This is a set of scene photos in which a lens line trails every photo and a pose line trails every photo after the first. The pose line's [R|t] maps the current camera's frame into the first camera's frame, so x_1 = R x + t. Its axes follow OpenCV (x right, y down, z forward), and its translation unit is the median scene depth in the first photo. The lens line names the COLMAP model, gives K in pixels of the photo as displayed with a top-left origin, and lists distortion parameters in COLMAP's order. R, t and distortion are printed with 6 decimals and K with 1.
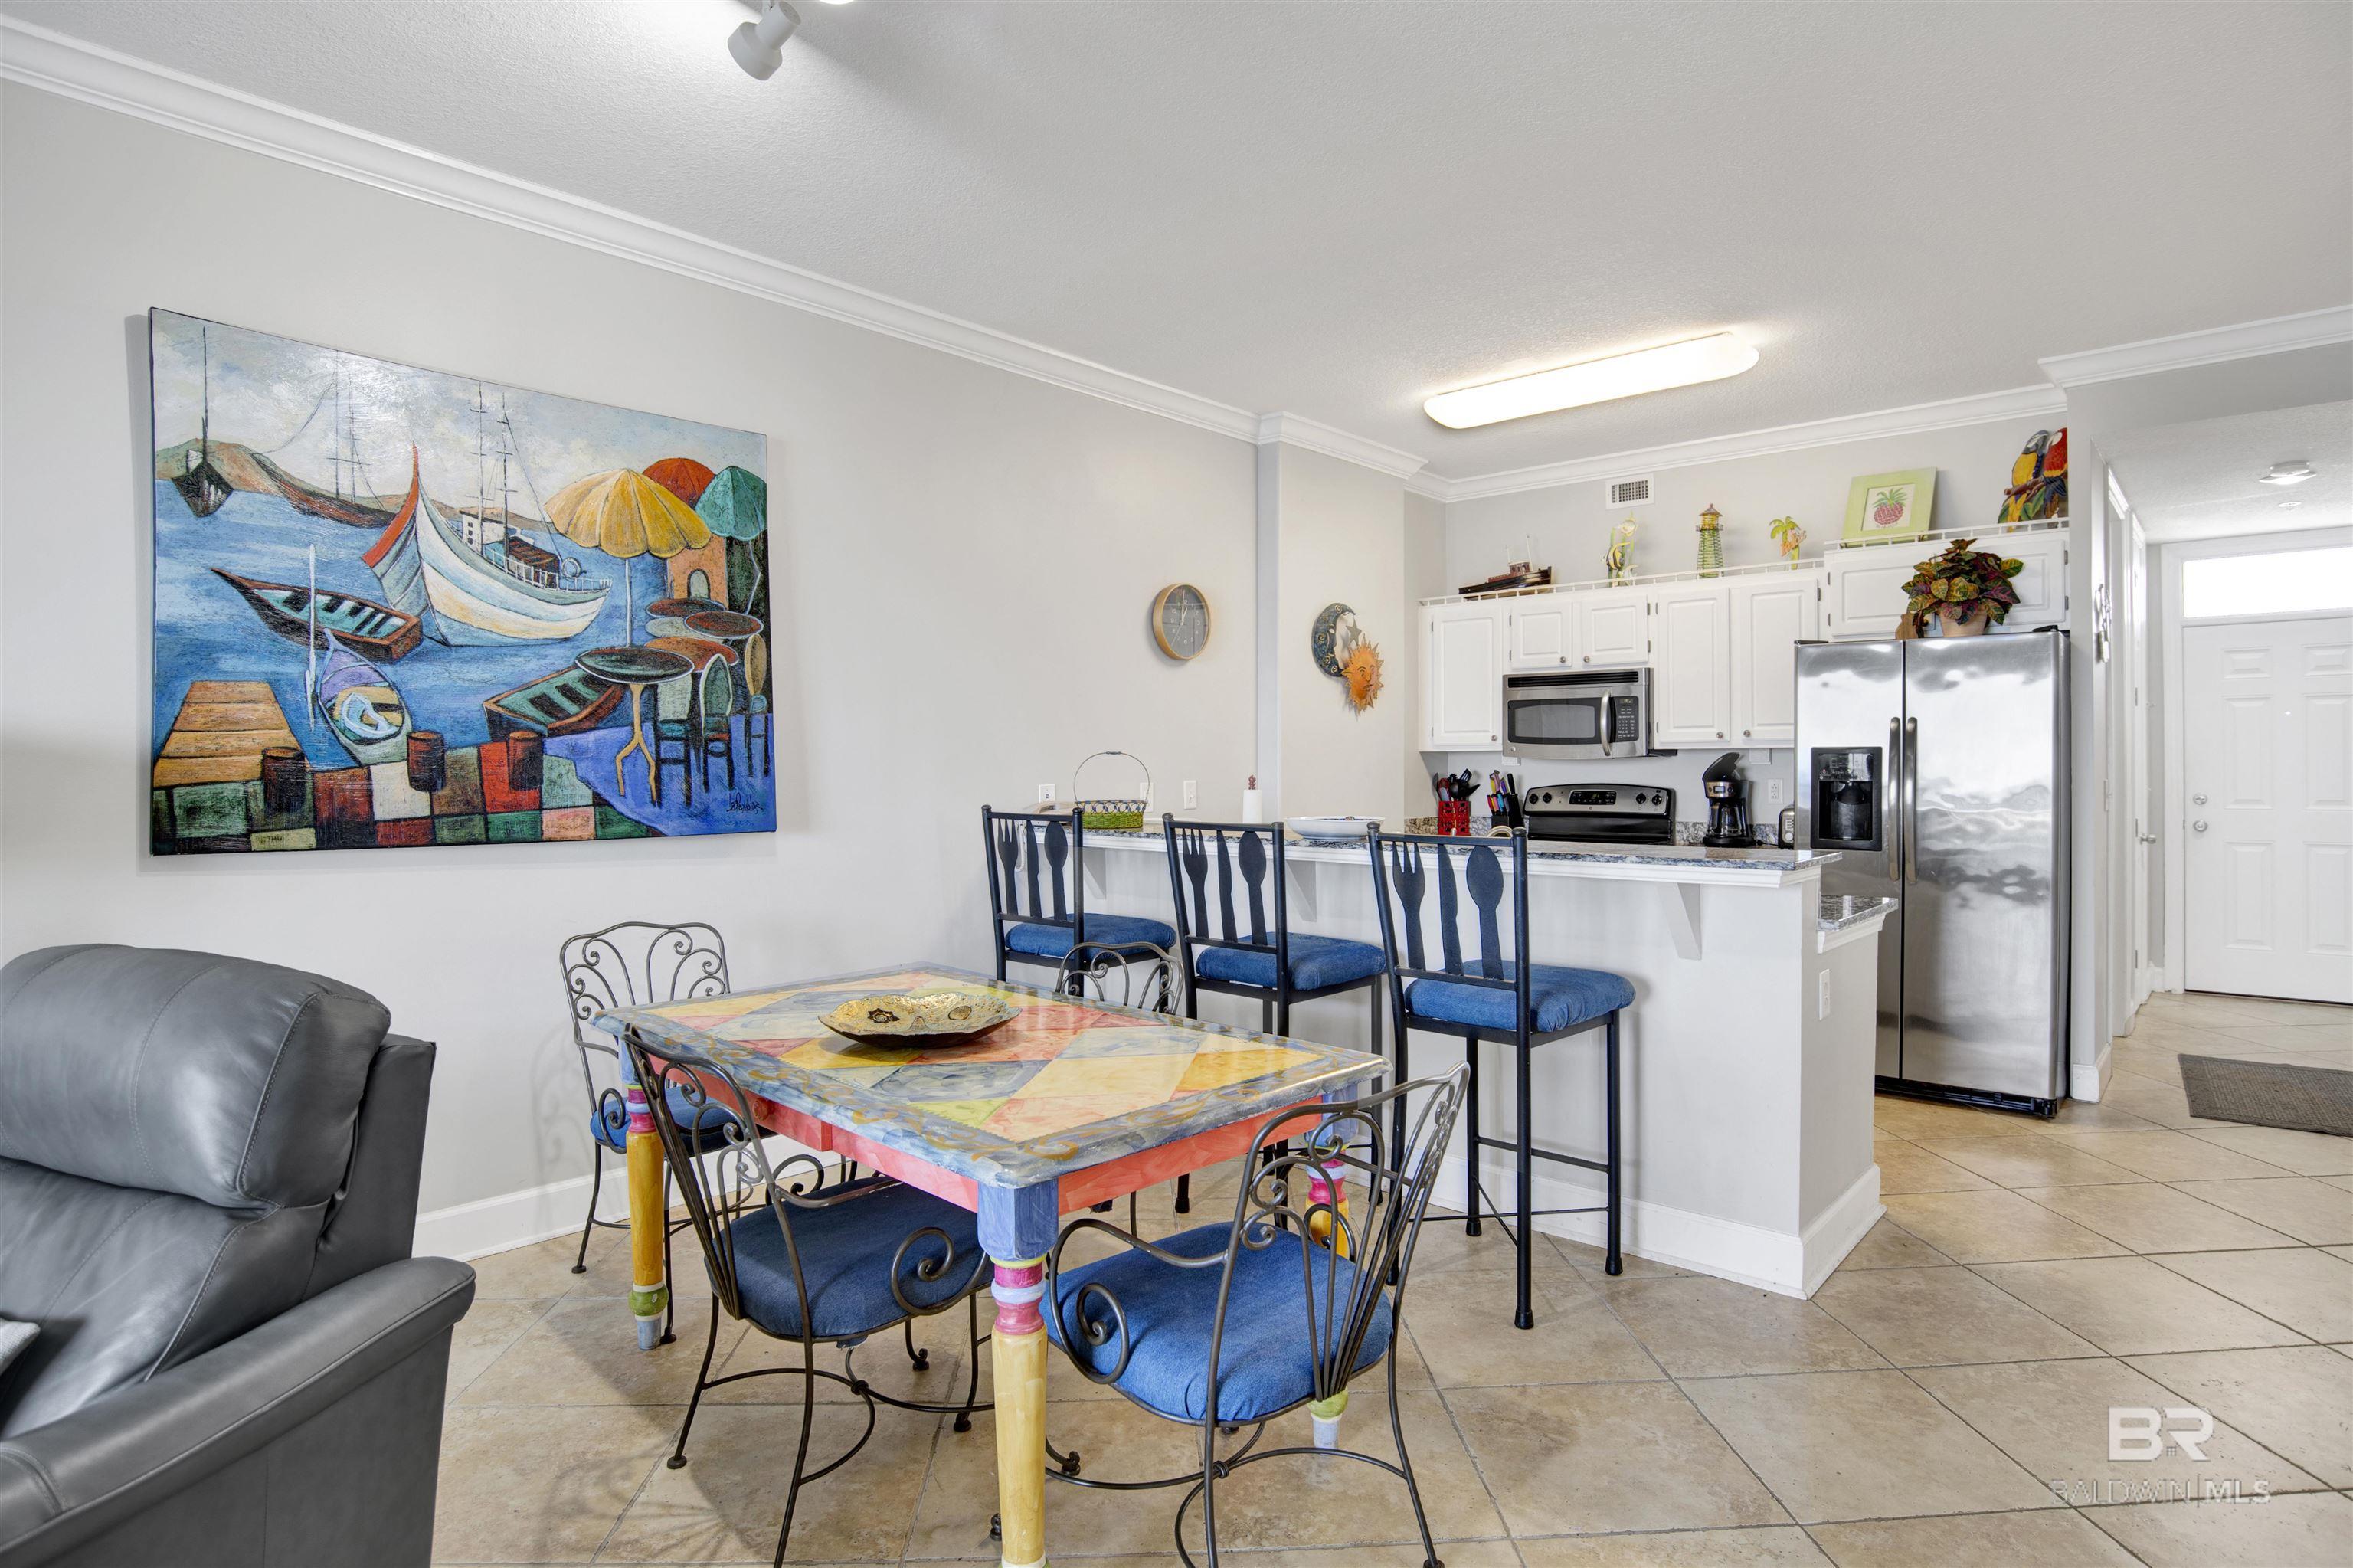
lens RADIAL K [[1246.5, 0, 1187.2], [0, 1246.5, 759.3], [0, 0, 1]] dist [-0.068131, 0.026808]
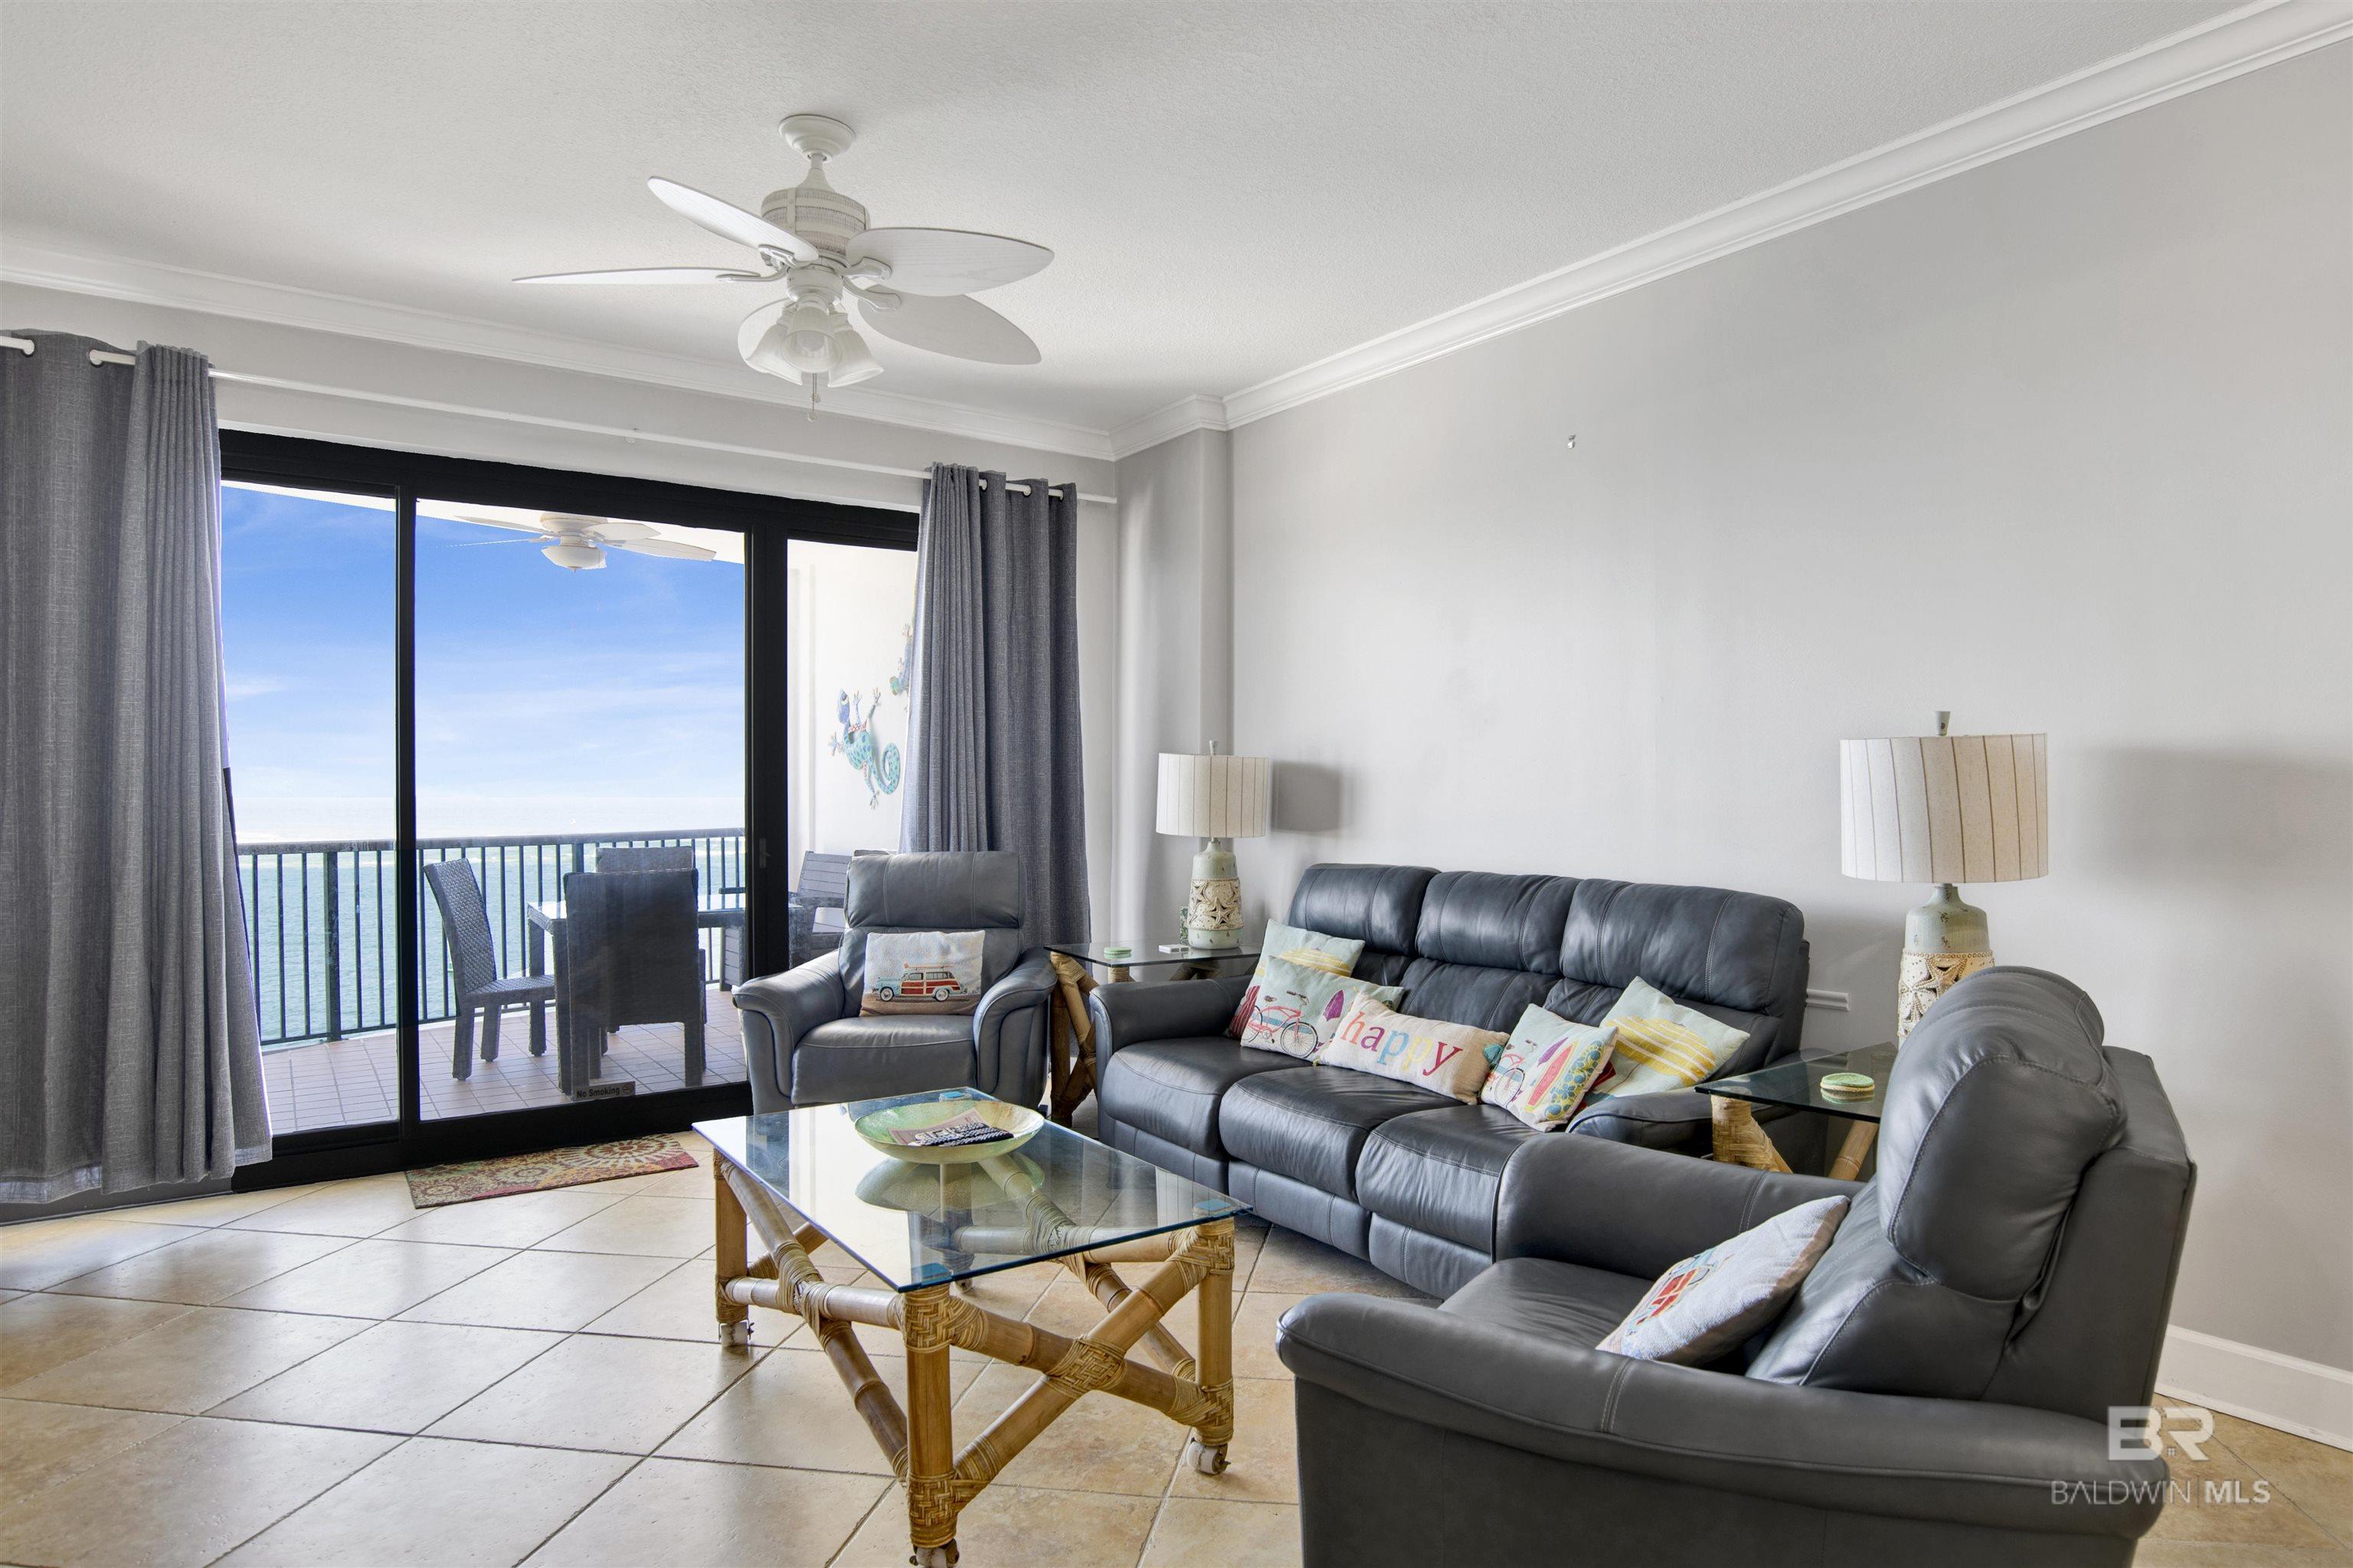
lens RADIAL K [[1323.8, 0, 1318.1], [0, 1323.8, 789.6], [0, 0, 1]] dist [-0.062289, 0.018741]
pose [[-0.139093, 0.001953, -0.990277, 0.084514], [0.010239, 0.999947, 0.000534, 0.000593], [0.990226, -0.010065, -0.139106, 0.219325]]
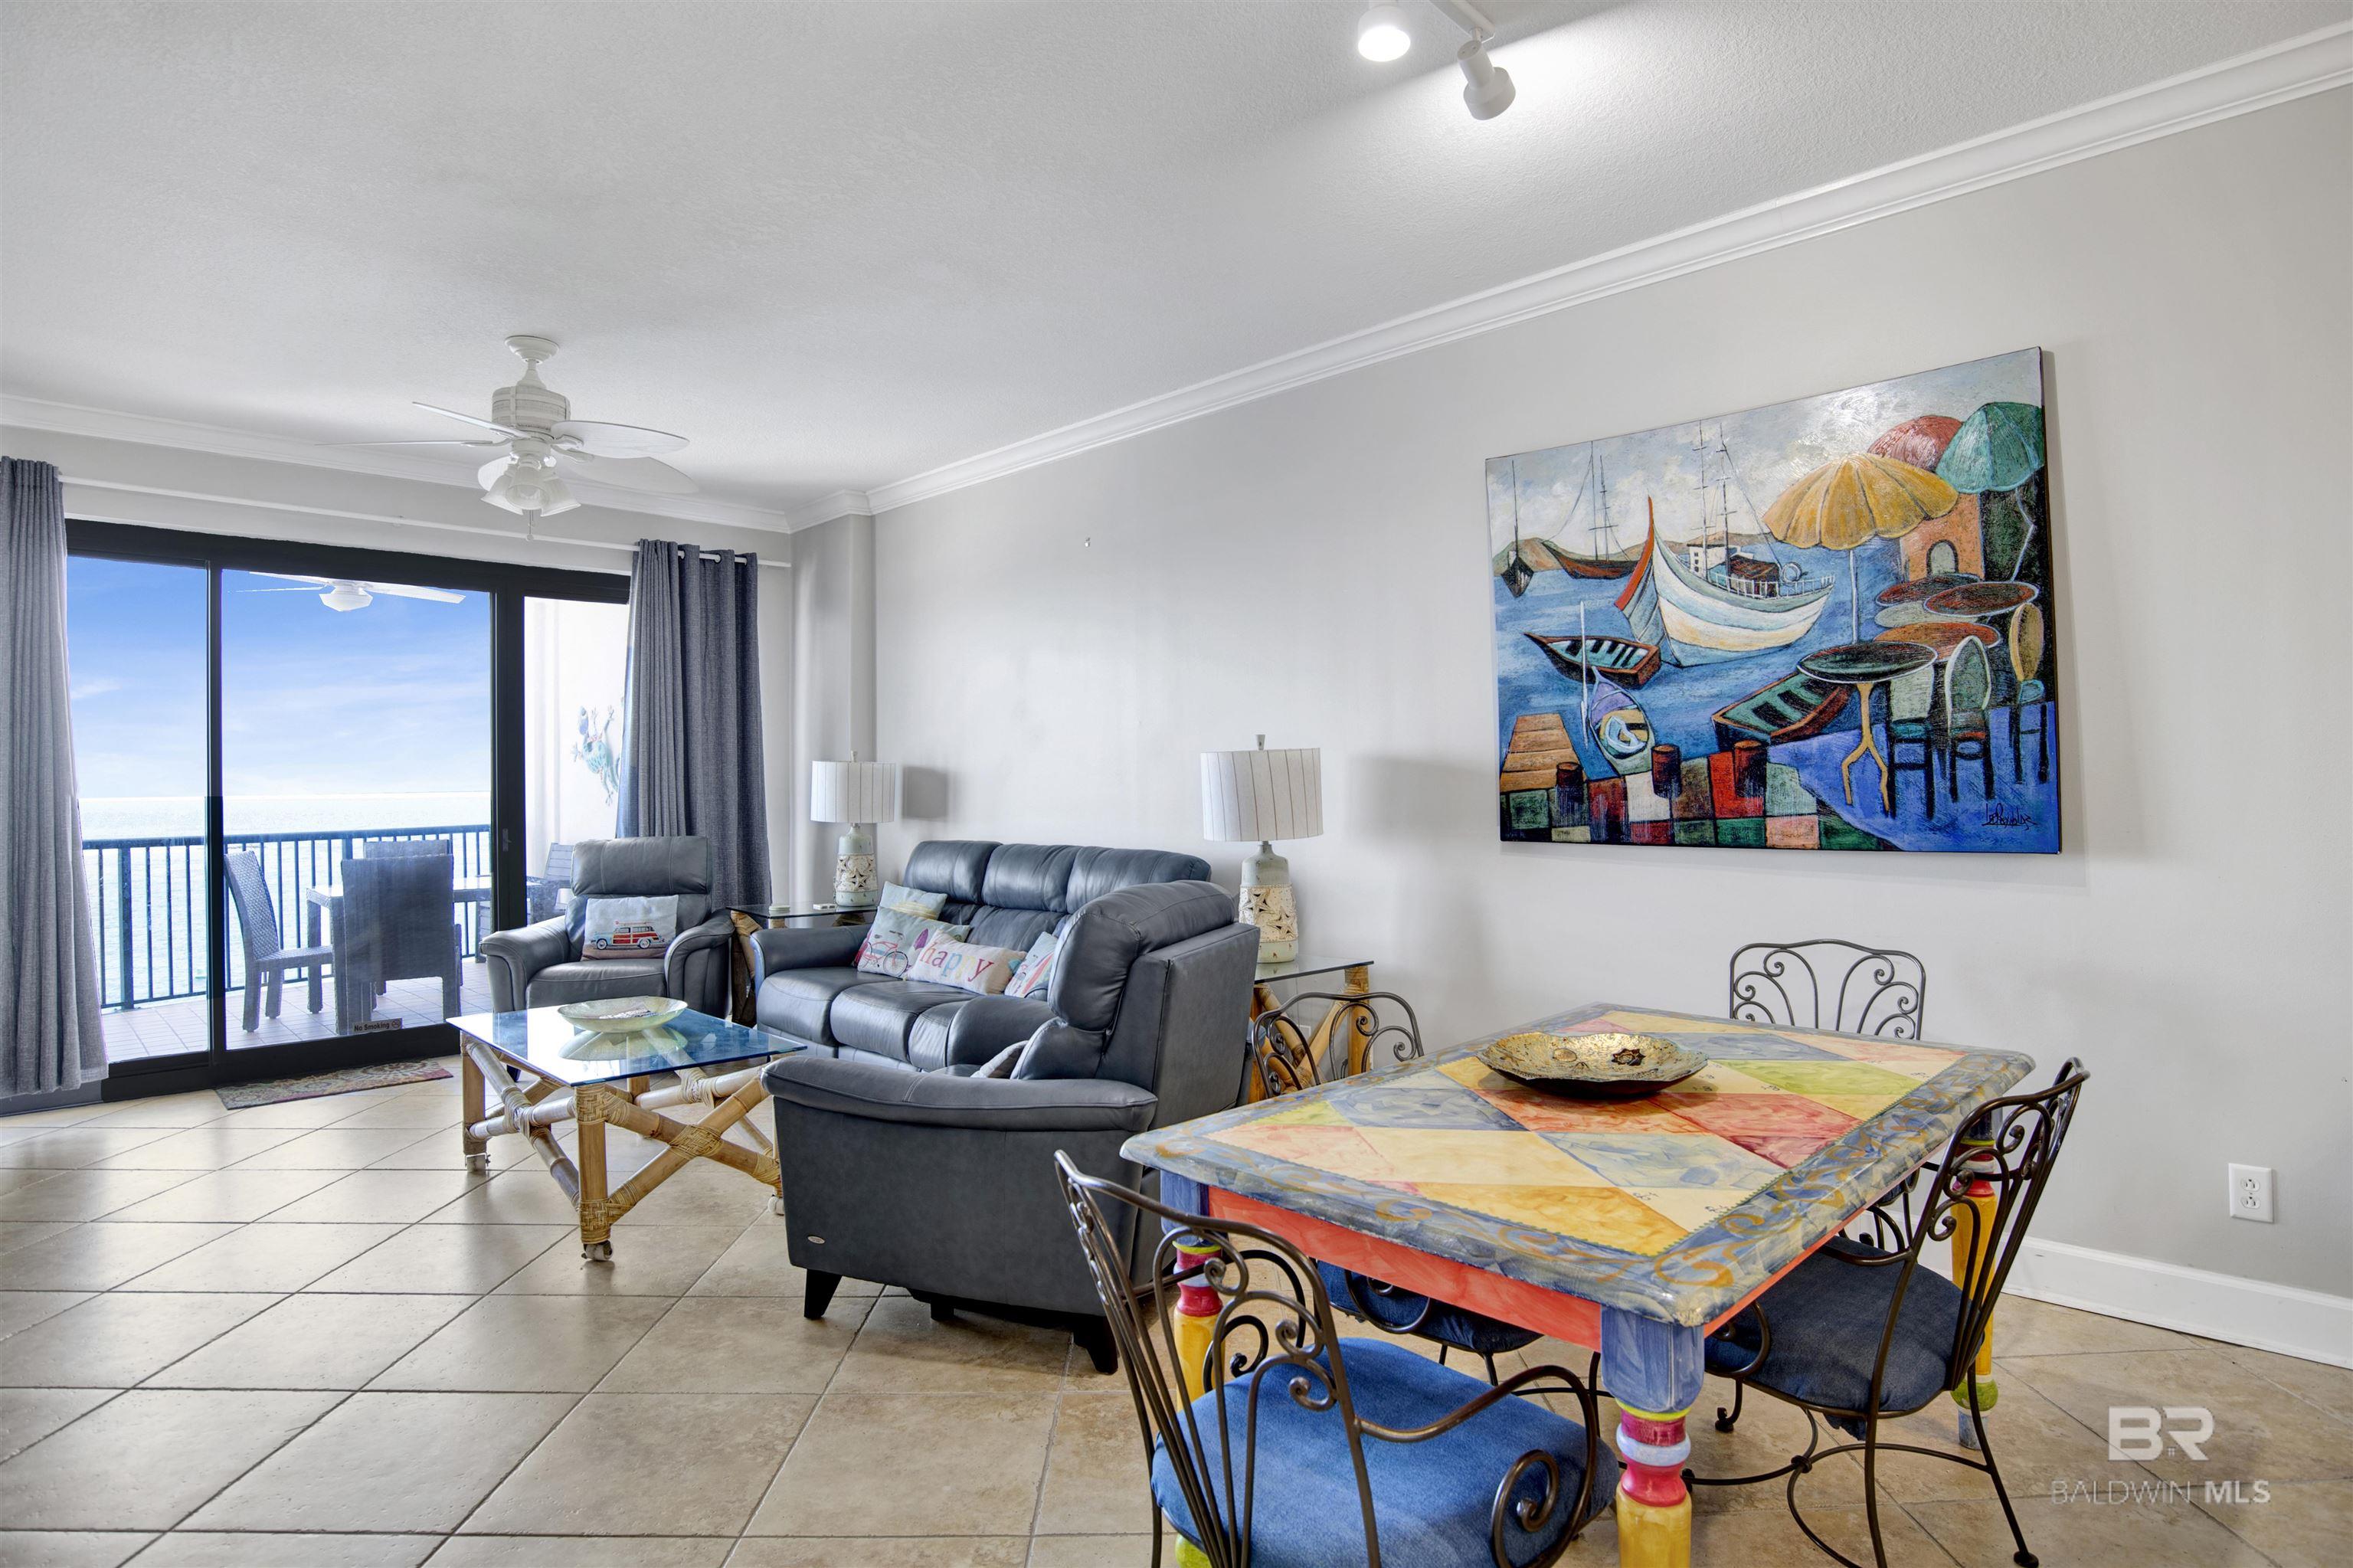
lens RADIAL K [[1238.3, 0, 1210.3], [0, 1238.3, 770.4], [0, 0, 1]] dist [-0.065770, 0.022605]
pose [[-0.027402, -0.009003, -0.999584, 0.360548], [0.020112, 0.999752, -0.009556, 0.002180], [0.999422, -0.020365, -0.027215, 0.408597]]
